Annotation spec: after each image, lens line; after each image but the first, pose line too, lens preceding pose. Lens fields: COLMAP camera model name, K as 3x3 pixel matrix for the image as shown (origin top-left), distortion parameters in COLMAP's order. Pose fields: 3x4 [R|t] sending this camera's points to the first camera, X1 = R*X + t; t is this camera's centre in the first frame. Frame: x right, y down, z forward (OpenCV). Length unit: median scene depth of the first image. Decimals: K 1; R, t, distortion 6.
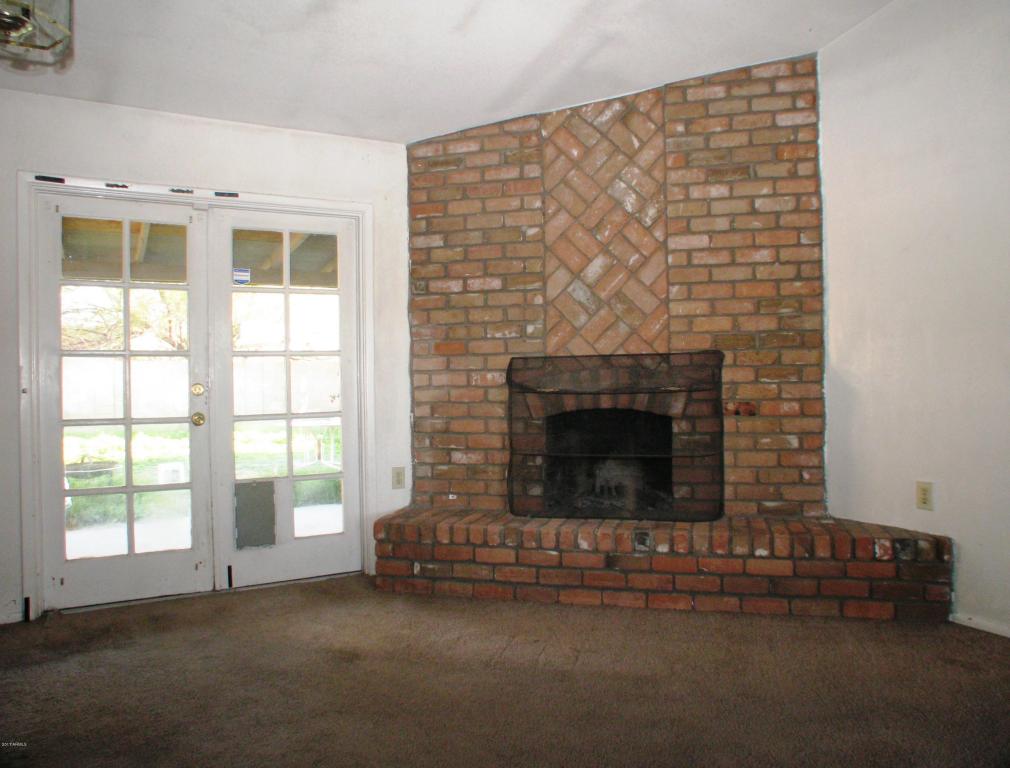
lens RADIAL K [[727.2, 0, 505.0], [0, 727.2, 384.0], [0, 0, 1]] dist [-0.150367, 0.113594]
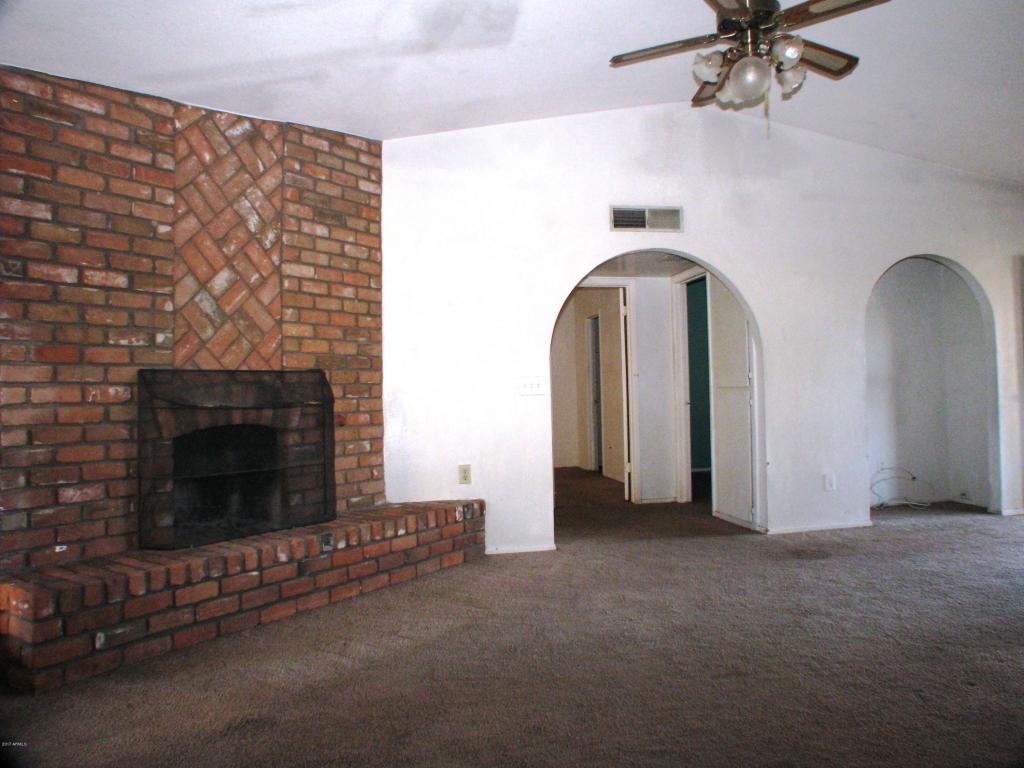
lens RADIAL K [[728.1, 0, 512.0], [0, 728.1, 384.0], [0, 0, 1]] dist [-0.158694, 0.121530]
pose [[0.334999, 0.022214, 0.941957, -0.675079], [0.024090, 0.999193, -0.032131, 0.019491], [-0.941910, 0.033456, 0.334194, 0.333733]]
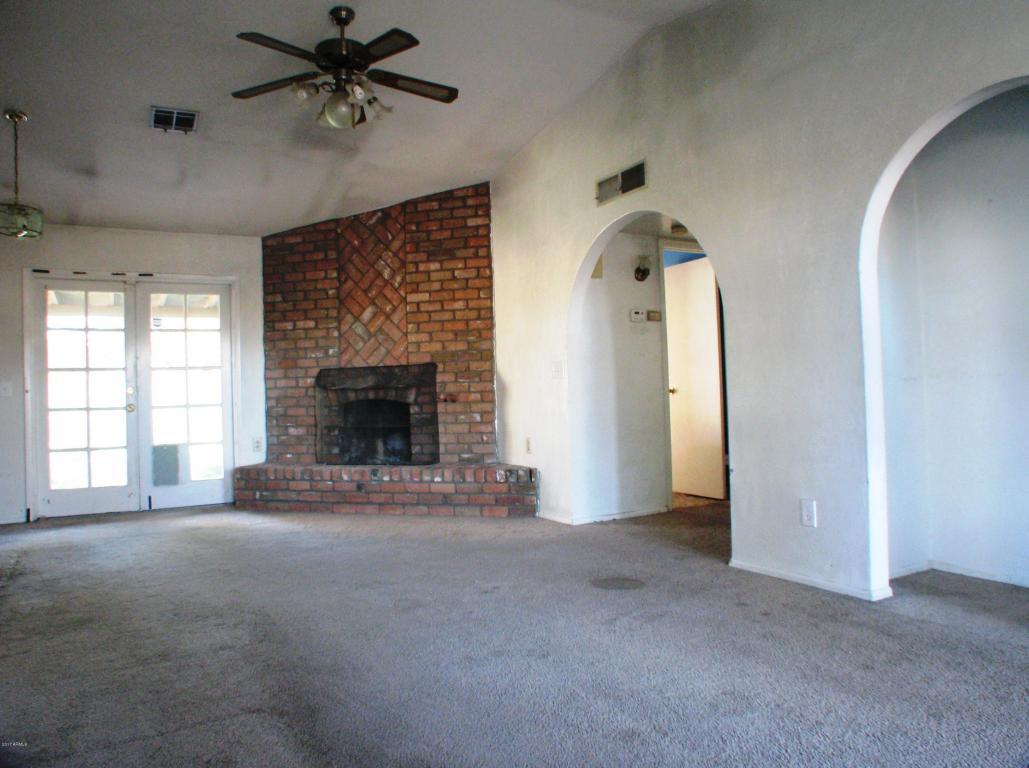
lens RADIAL K [[731.7, 0, 514.5], [0, 731.7, 384.0], [0, 0, 1]] dist [-0.158694, 0.121530]
pose [[0.999917, -0.012909, 0.000028, 0.480785], [0.012908, 0.999782, -0.016392, 0.031701], [0.000184, 0.016391, 0.999866, -0.678183]]
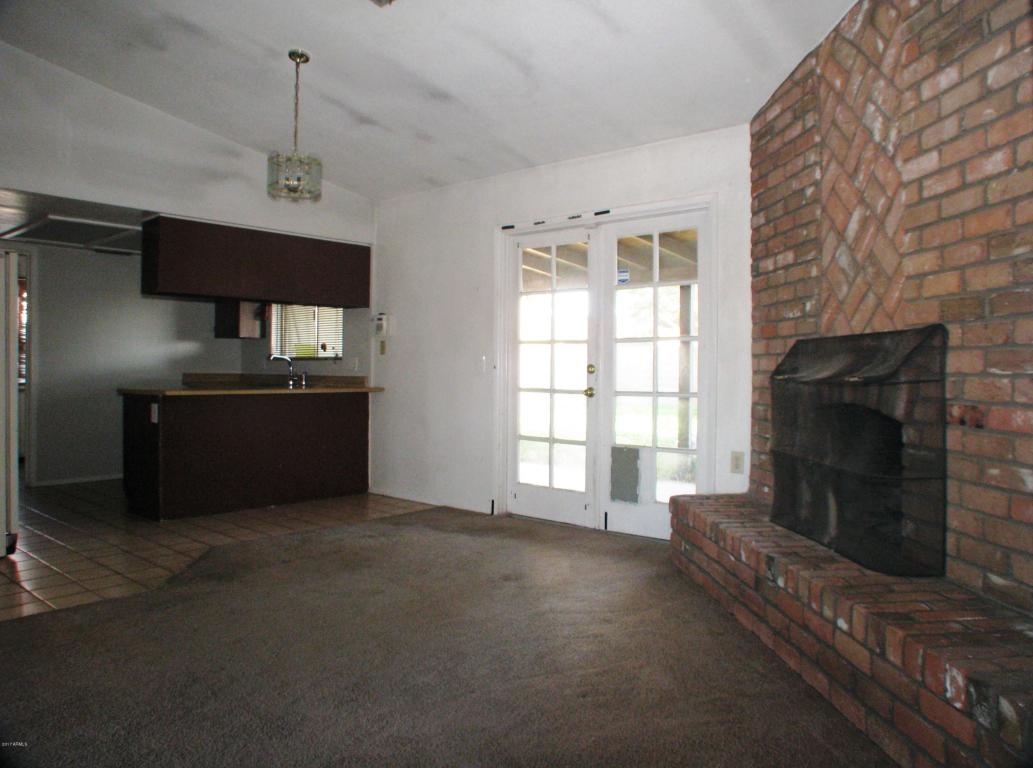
lens RADIAL K [[742.1, 0, 533.7], [0, 742.1, 372.4], [0, 0, 1]] dist [-0.128293, 0.104519]
pose [[0.366210, 0.022756, -0.930254, 0.770679], [-0.018826, 0.999678, 0.017043, -0.006954], [0.930342, 0.011272, 0.366520, 0.412767]]
